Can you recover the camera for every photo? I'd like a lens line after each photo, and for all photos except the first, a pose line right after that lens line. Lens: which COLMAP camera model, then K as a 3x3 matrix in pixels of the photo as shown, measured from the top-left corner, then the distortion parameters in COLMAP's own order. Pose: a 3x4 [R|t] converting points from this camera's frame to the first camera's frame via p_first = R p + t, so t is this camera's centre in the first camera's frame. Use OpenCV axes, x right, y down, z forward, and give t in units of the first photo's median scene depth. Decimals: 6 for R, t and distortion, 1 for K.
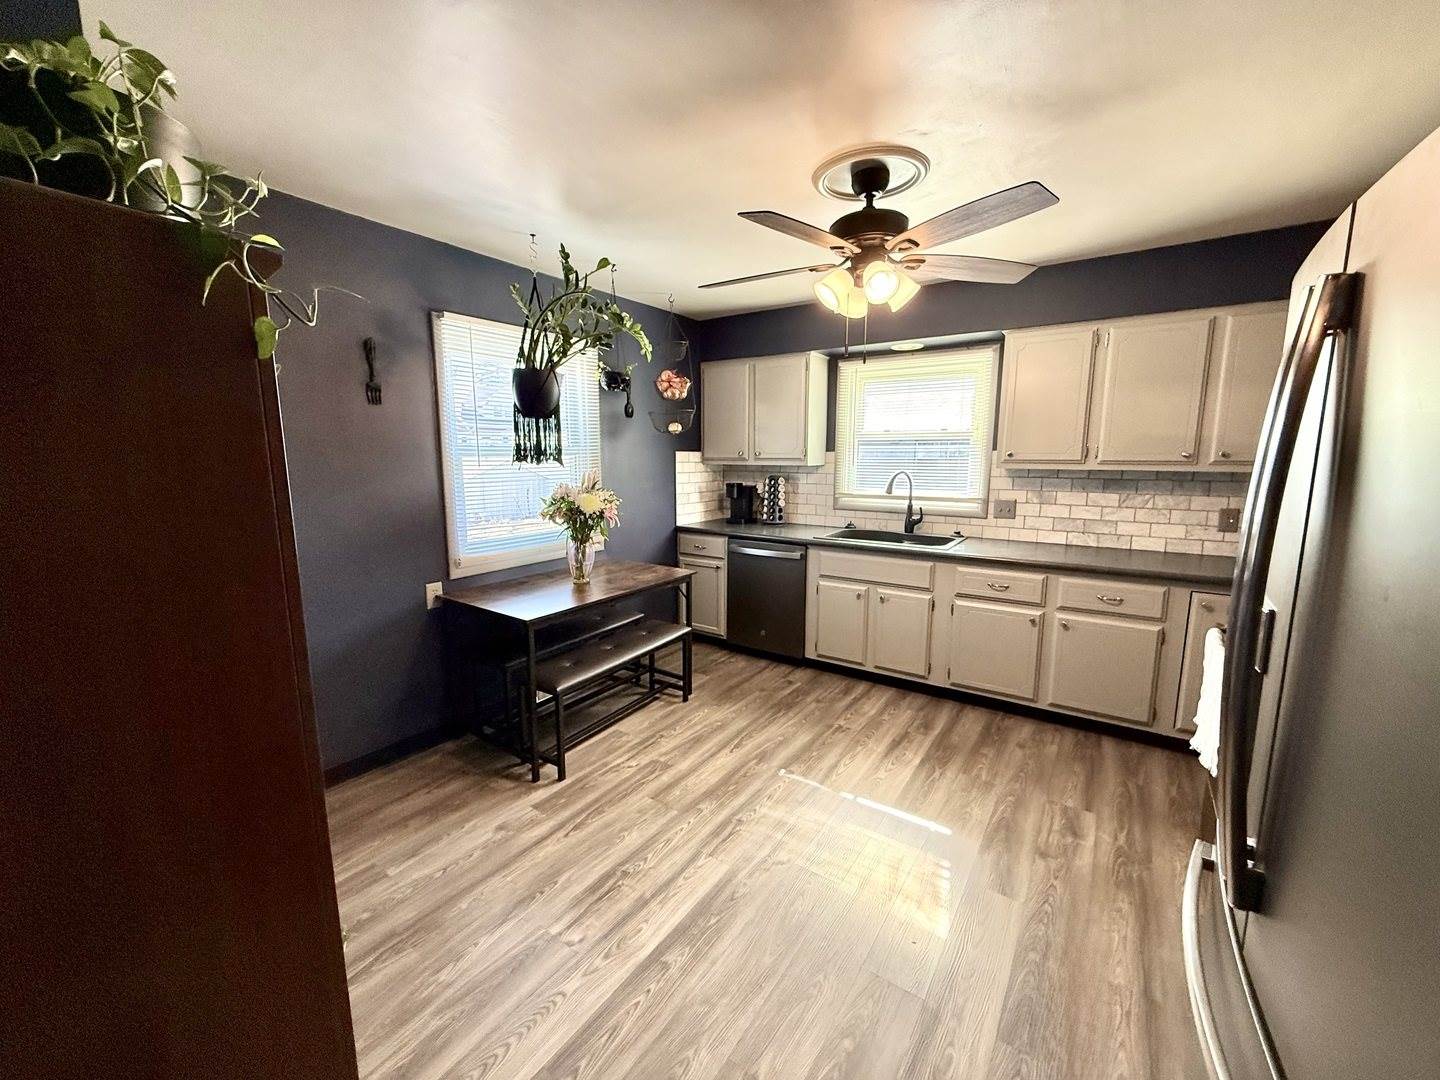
lens RADIAL K [[572.8, 0, 716.8], [0, 572.8, 543.6], [0, 0, 1]] dist [-0.000512, 0.000310]
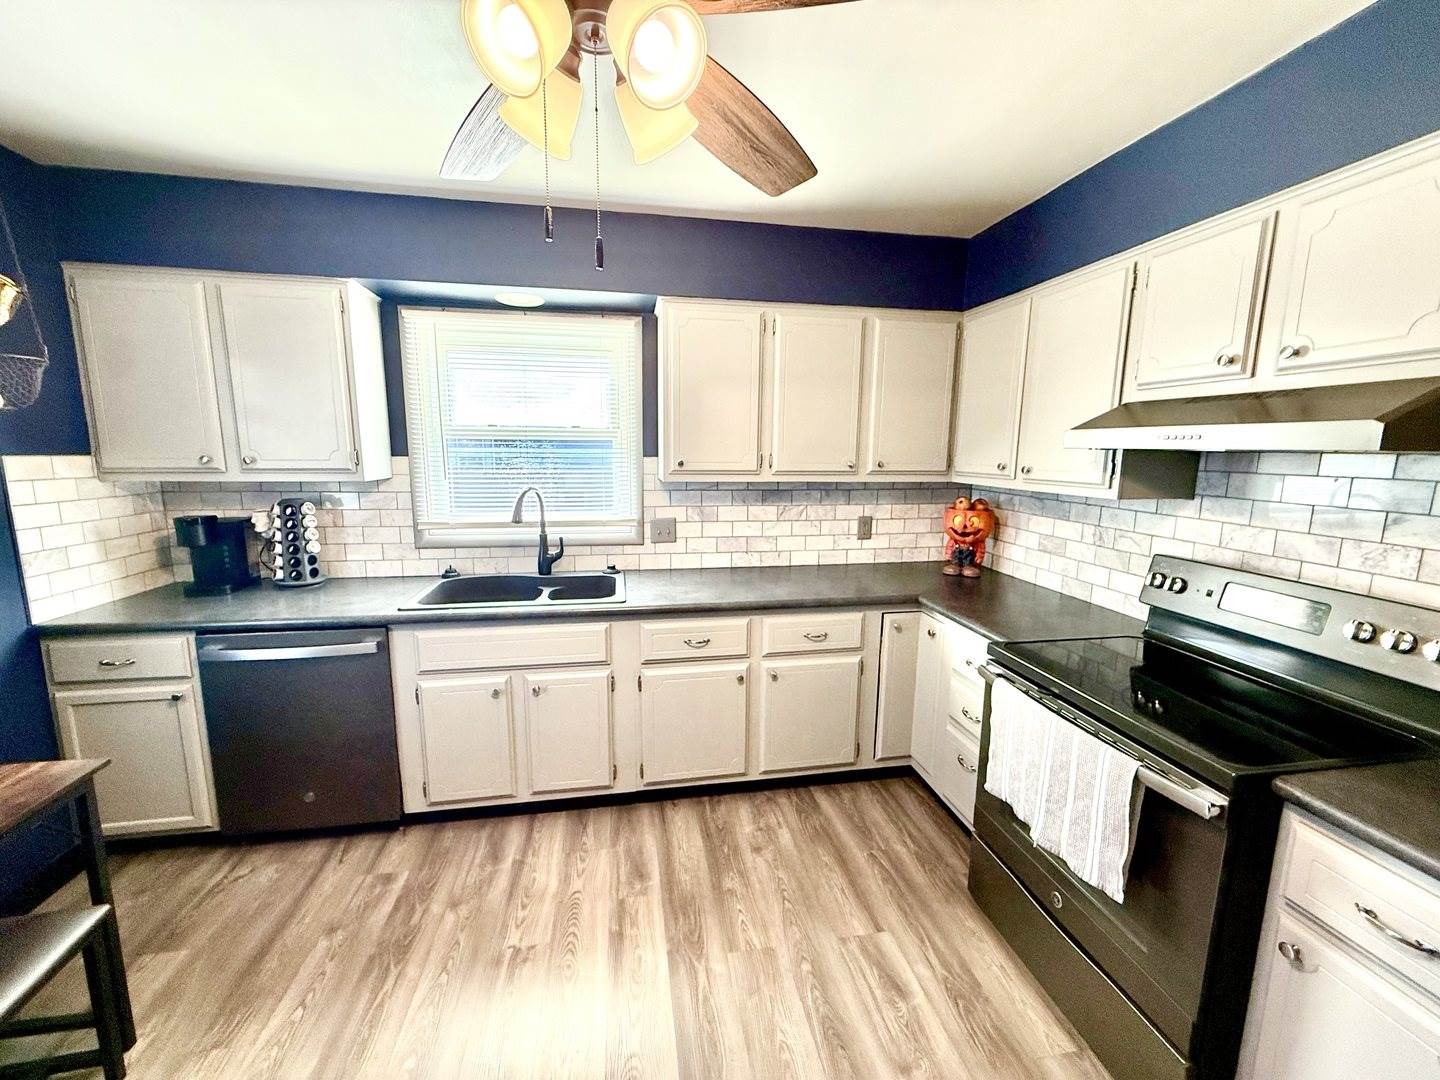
lens RADIAL K [[572.8, 0, 716.2], [0, 572.8, 540.1], [0, 0, 1]] dist [-0.000512, 0.000310]
pose [[0.712631, -0.103101, 0.693922, 0.006599], [0.100234, 0.993957, 0.044743, -0.081480], [-0.694342, 0.037669, 0.718659, 0.413243]]
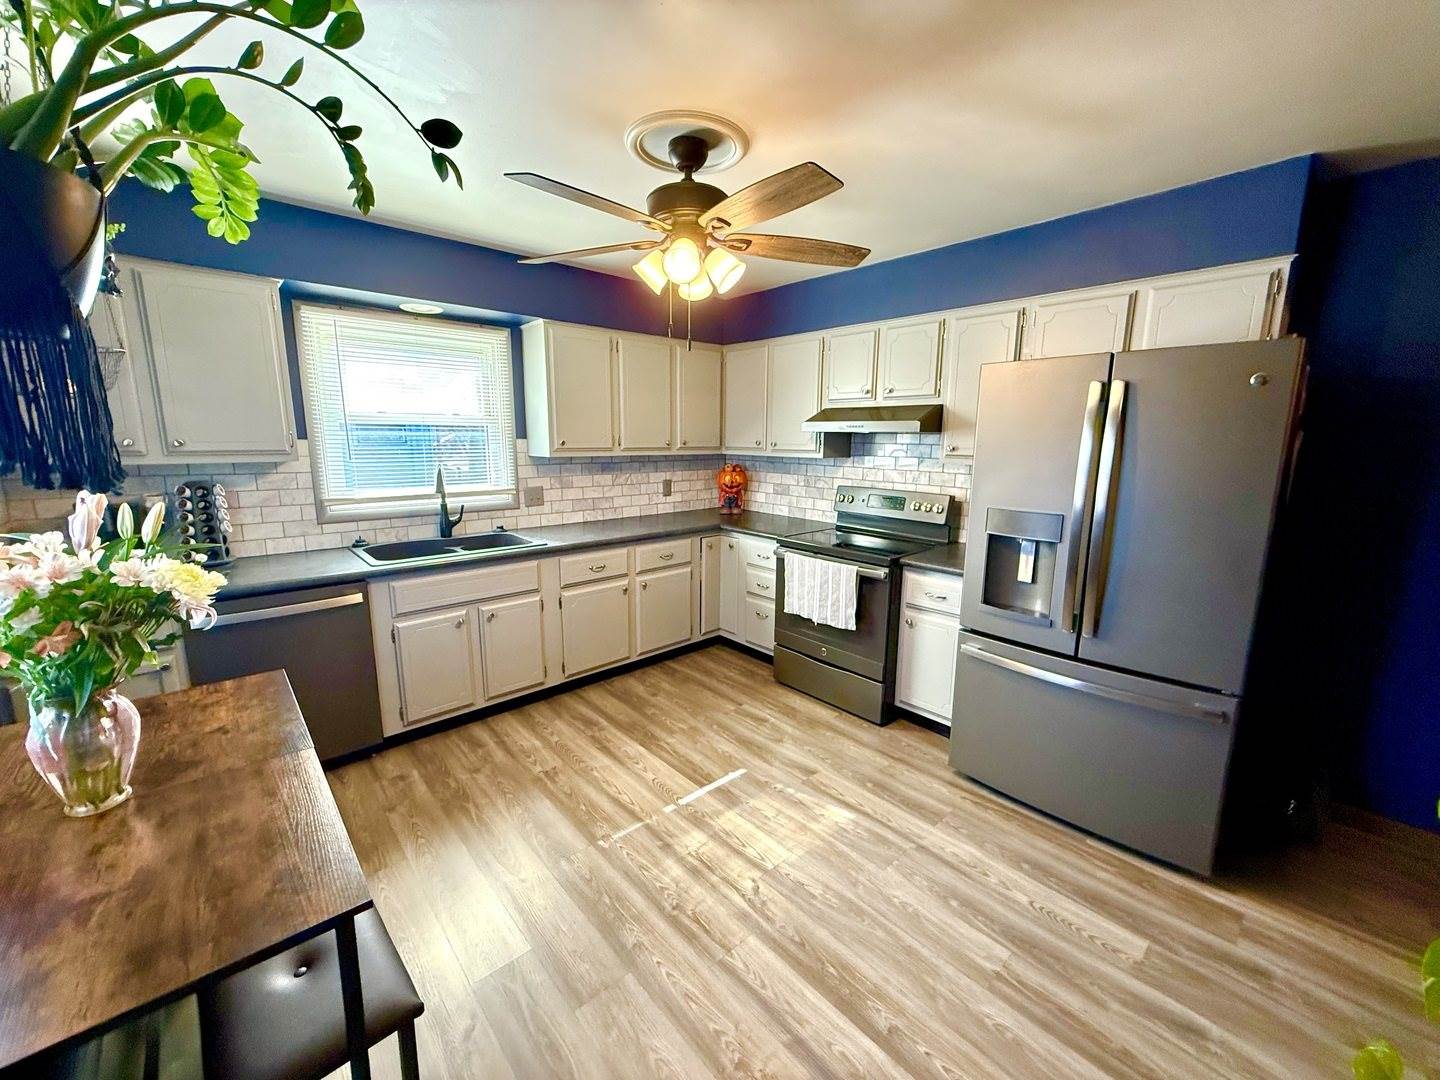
lens RADIAL K [[572.8, 0, 717.4], [0, 572.8, 541.3], [0, 0, 1]] dist [-0.000512, 0.000310]
pose [[0.229011, -0.171706, 0.958160, -0.435469], [0.146518, 0.979186, 0.140454, -0.084216], [-0.962334, 0.108222, 0.249402, 0.479931]]
